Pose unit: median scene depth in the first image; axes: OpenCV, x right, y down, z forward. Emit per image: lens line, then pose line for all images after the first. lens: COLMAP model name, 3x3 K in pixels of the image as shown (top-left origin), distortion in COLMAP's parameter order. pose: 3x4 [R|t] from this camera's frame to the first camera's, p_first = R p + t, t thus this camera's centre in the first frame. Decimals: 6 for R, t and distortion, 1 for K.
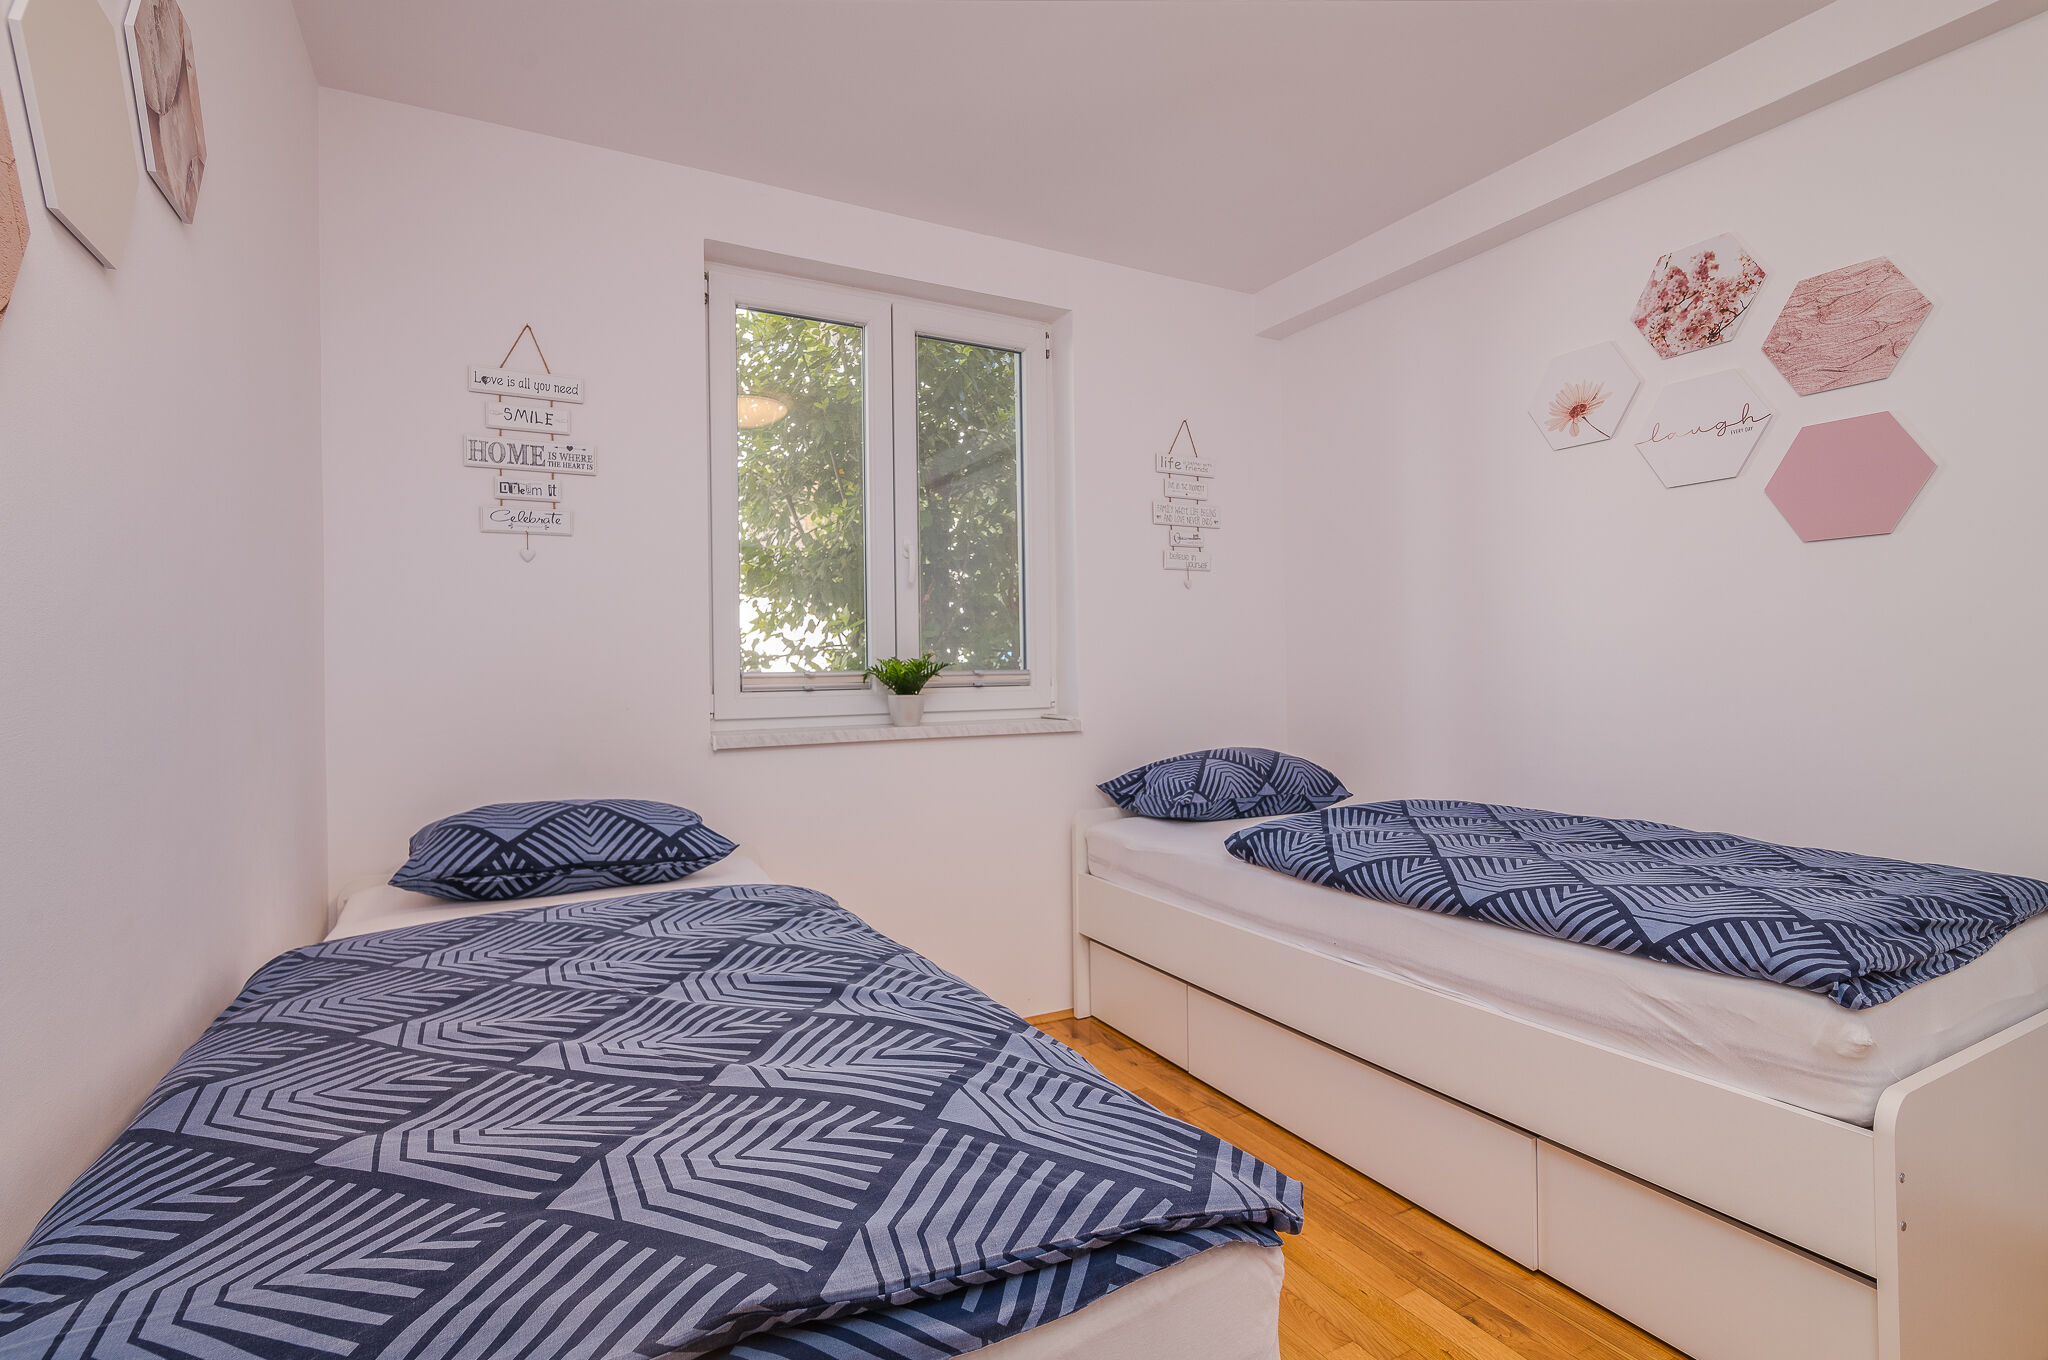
lens RADIAL K [[984.2, 0, 1024.0], [0, 984.2, 680.0], [0, 0, 1]] dist [-0.003830, 0.001132]
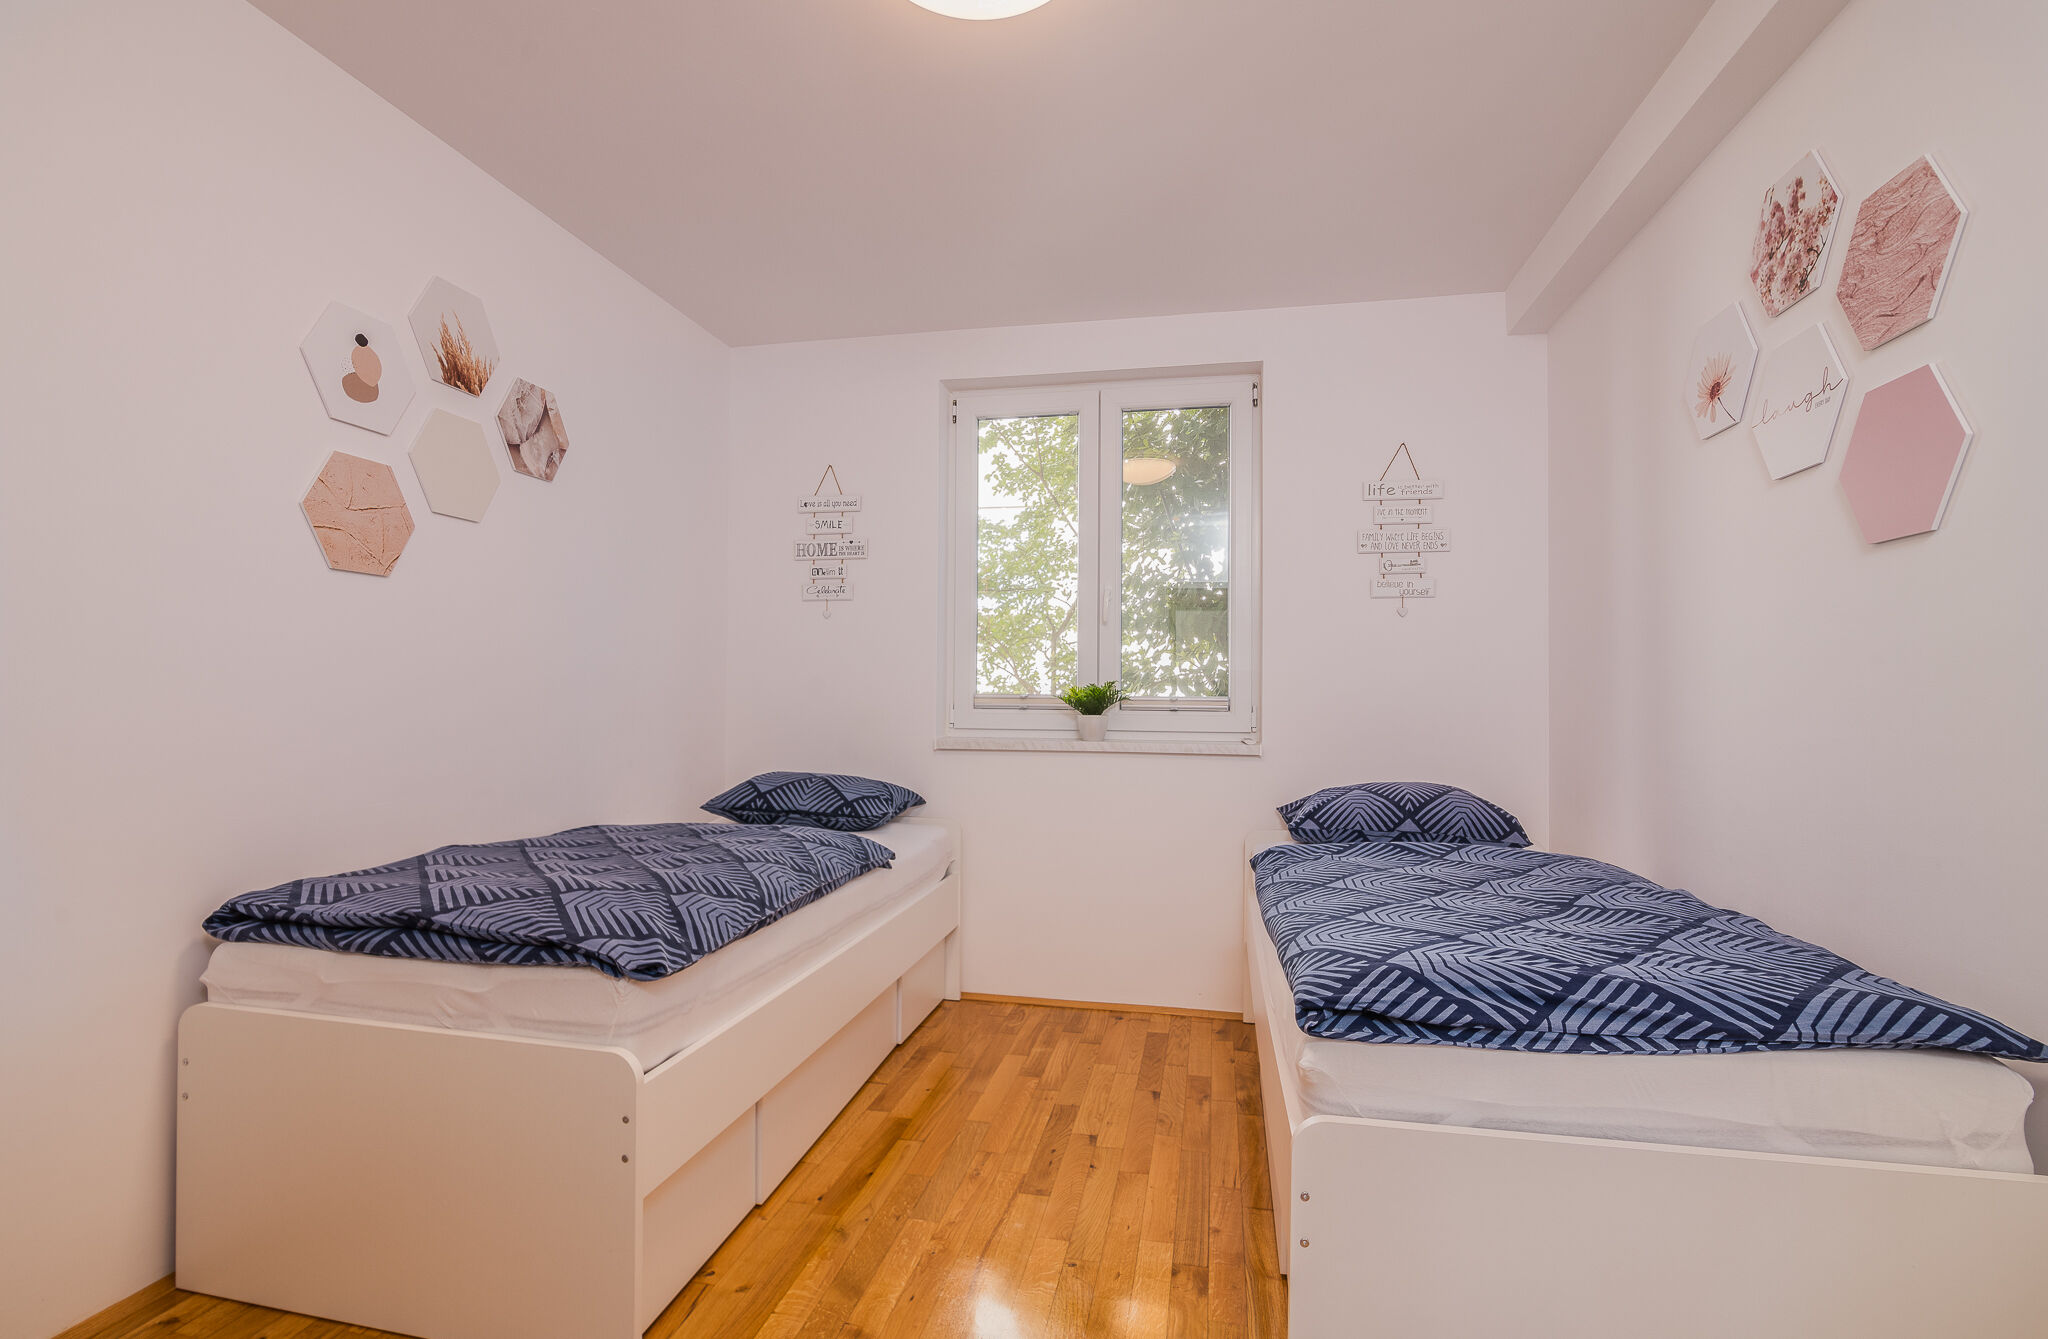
lens RADIAL K [[1000.3, 0, 976.8], [0, 1000.3, 703.0], [0, 0, 1]] dist [-0.019830, 0.001090]
pose [[0.746548, 0.025261, -0.664852, 0.722943], [-0.026100, 0.999622, 0.008673, -0.008011], [0.664820, 0.010878, 0.746925, -0.012649]]
